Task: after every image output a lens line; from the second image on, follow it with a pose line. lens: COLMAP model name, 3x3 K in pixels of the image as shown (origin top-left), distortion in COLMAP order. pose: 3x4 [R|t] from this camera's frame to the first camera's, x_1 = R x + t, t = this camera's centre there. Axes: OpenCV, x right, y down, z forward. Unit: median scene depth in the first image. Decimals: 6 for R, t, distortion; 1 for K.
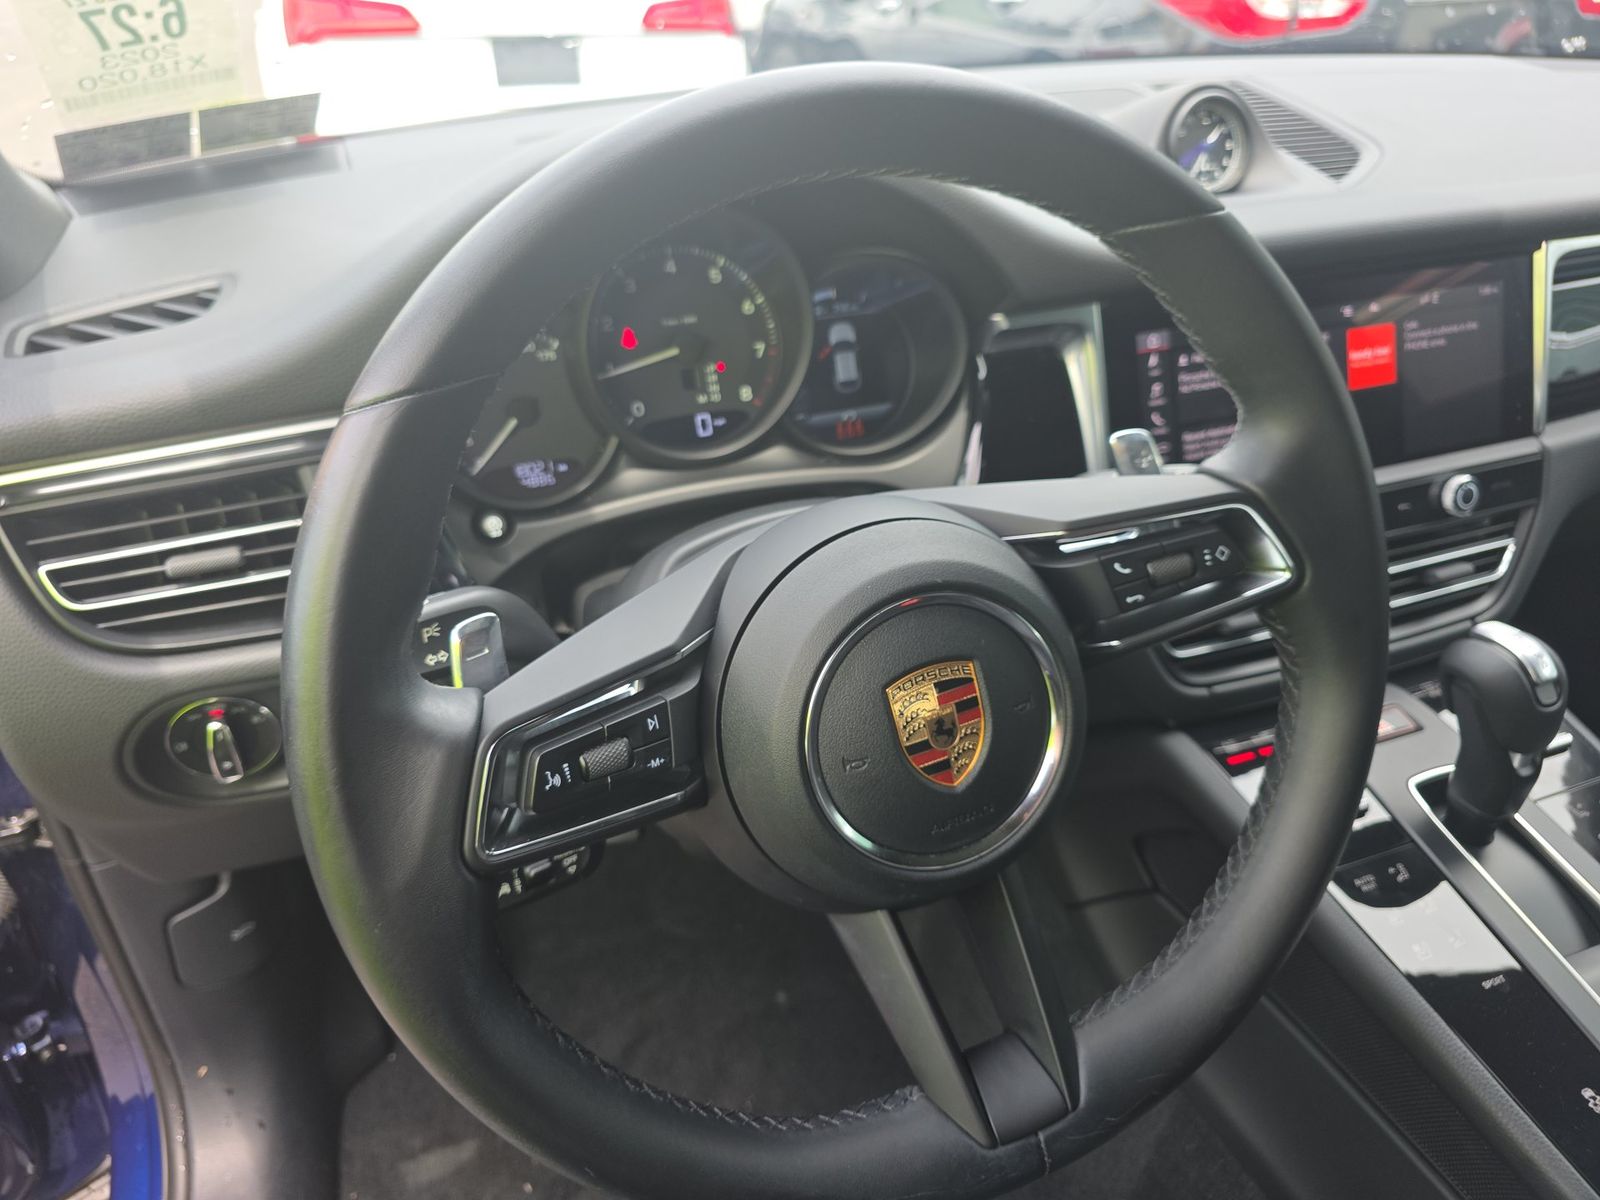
lens RADIAL K [[1122.2, 0, 809.3], [0, 1122.2, 593.7], [0, 0, 1]] dist [0.016263, -0.001013]
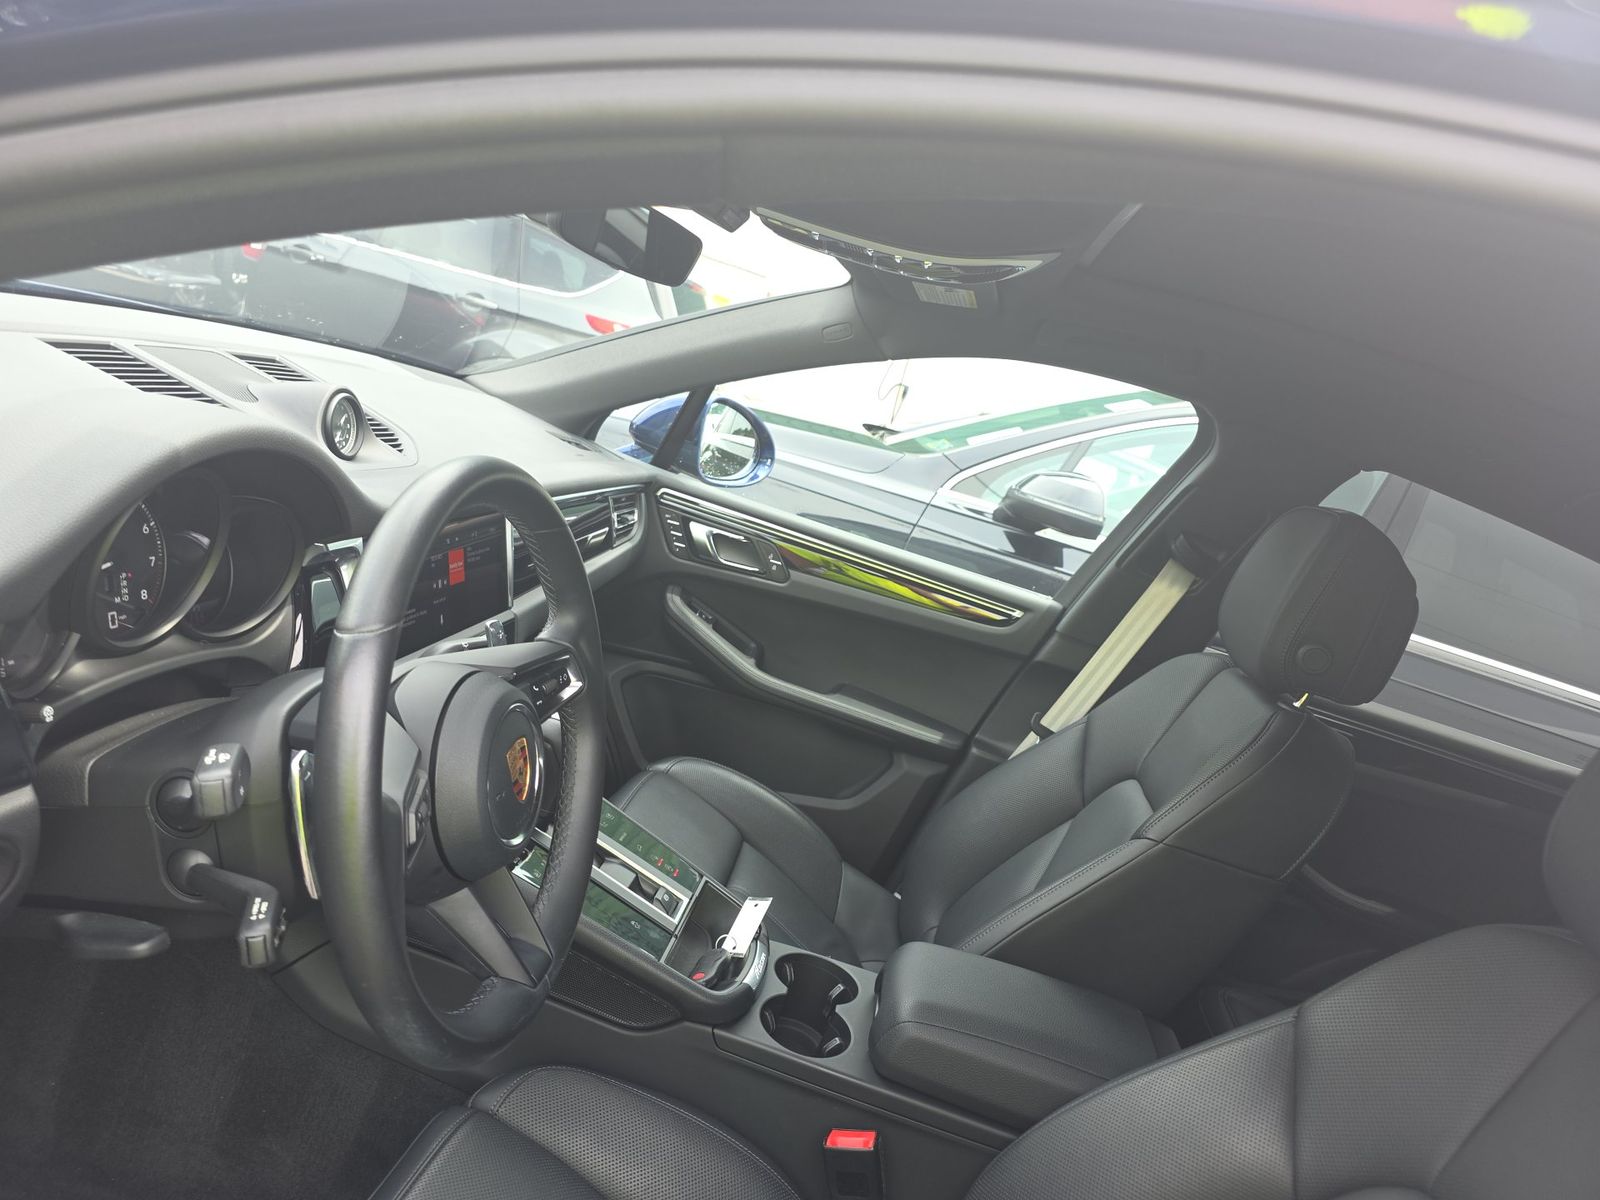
lens RADIAL K [[1122.2, 0, 809.3], [0, 1122.2, 593.7], [0, 0, 1]] dist [0.016263, -0.001013]
pose [[0.435694, -0.013049, 0.900000, -0.886266], [0.126761, 0.990819, -0.047000, -0.022343], [-0.891124, 0.134562, 0.433348, -0.236739]]
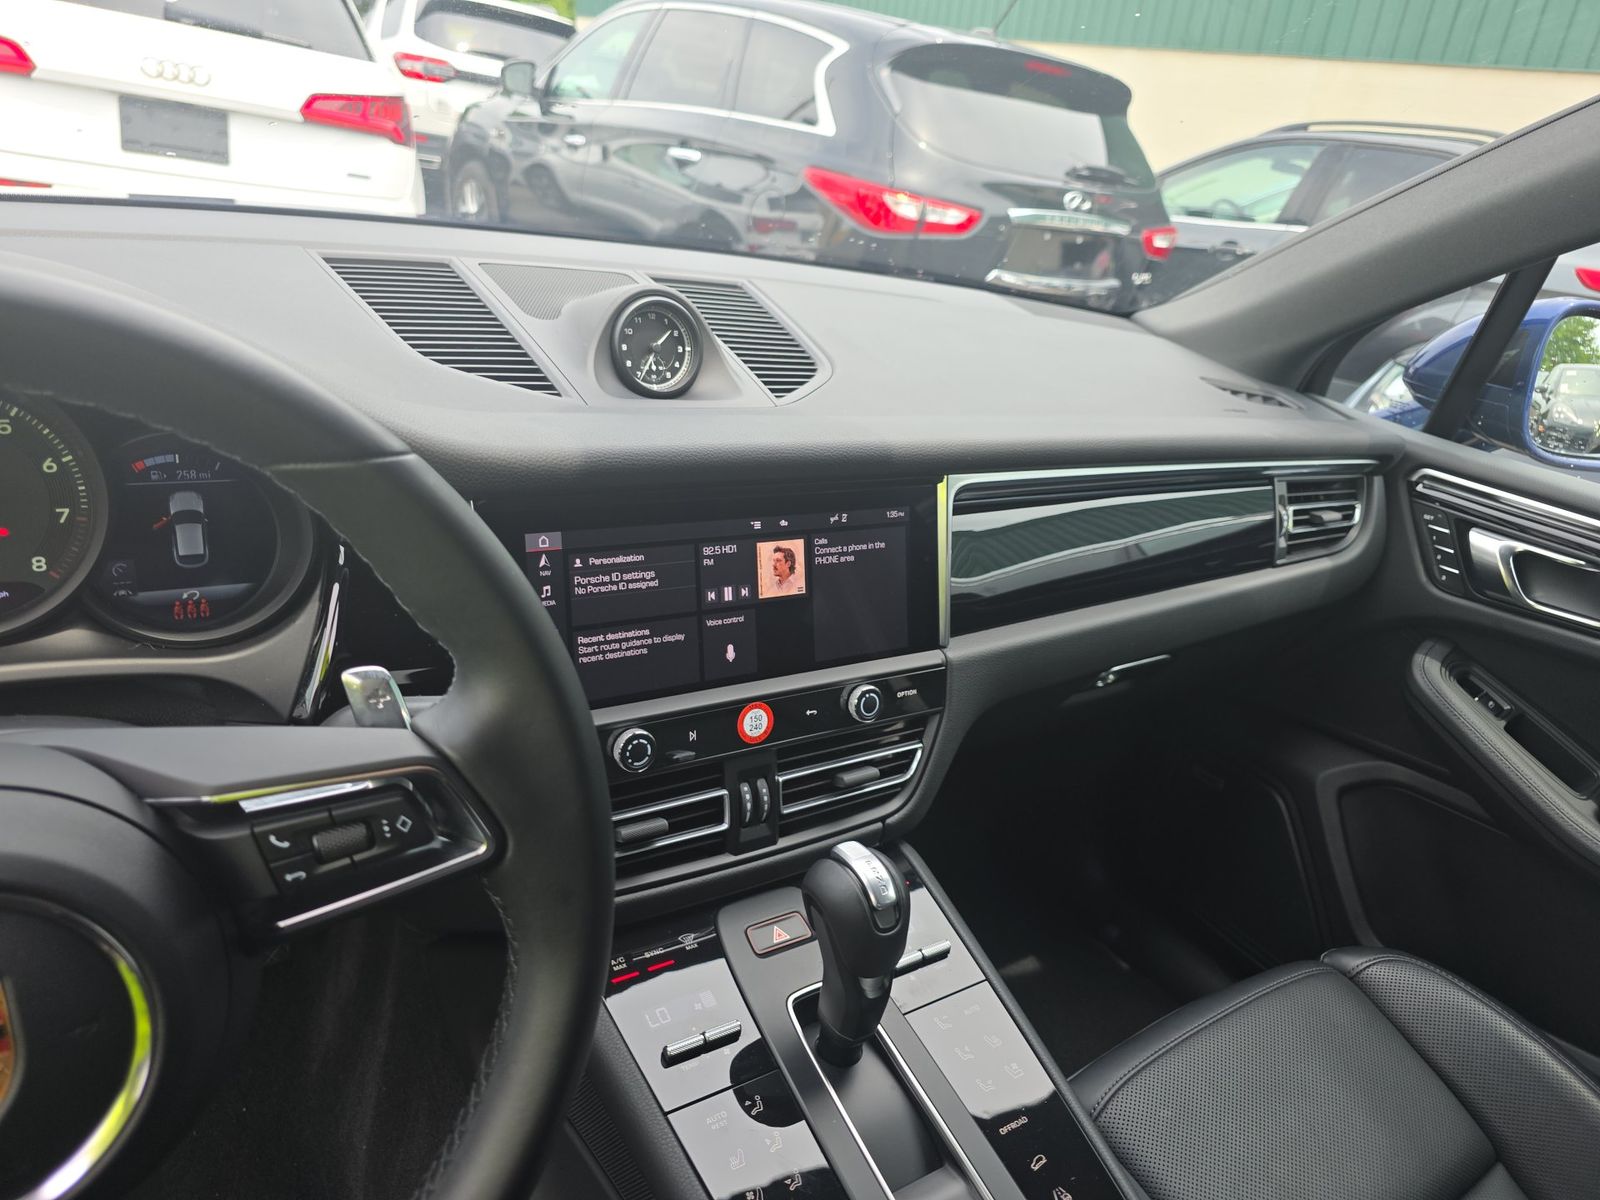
lens RADIAL K [[1090.2, 0, 822.7], [0, 1090.2, 584.7], [0, 0, 1]] dist [0.089001, -0.091181]
pose [[0.959495, 0.068040, 0.273387, 0.283508], [-0.038475, 0.992953, -0.112089, -0.091251], [-0.279087, 0.097030, 0.955351, 0.029613]]
